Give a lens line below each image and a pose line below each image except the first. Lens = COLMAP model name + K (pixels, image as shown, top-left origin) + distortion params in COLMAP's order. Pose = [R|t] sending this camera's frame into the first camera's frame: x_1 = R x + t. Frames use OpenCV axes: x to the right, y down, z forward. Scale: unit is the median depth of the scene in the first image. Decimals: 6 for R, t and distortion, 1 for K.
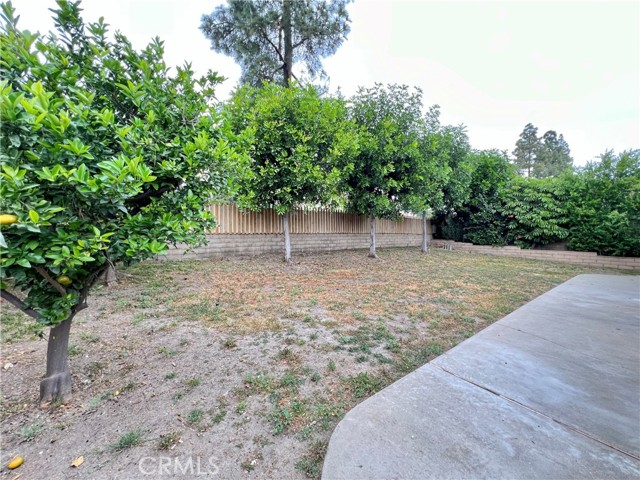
lens RADIAL K [[255.9, 0, 320.3], [0, 255.9, 238.2], [0, 0, 1]] dist [-0.000421, -0.000146]
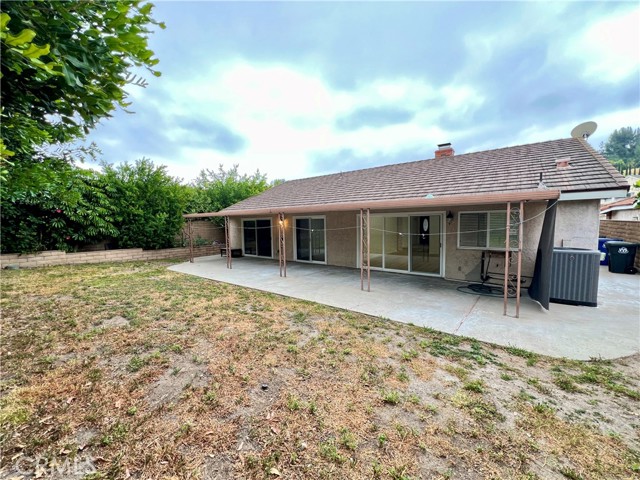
lens RADIAL K [[255.9, 0, 317.7], [0, 255.9, 241.2], [0, 0, 1]] dist [-0.000421, -0.000146]
pose [[-0.253517, -0.072746, 0.964592, -0.186474], [0.021154, 0.996513, 0.080714, -0.046750], [-0.967099, 0.040867, -0.251094, 0.501915]]
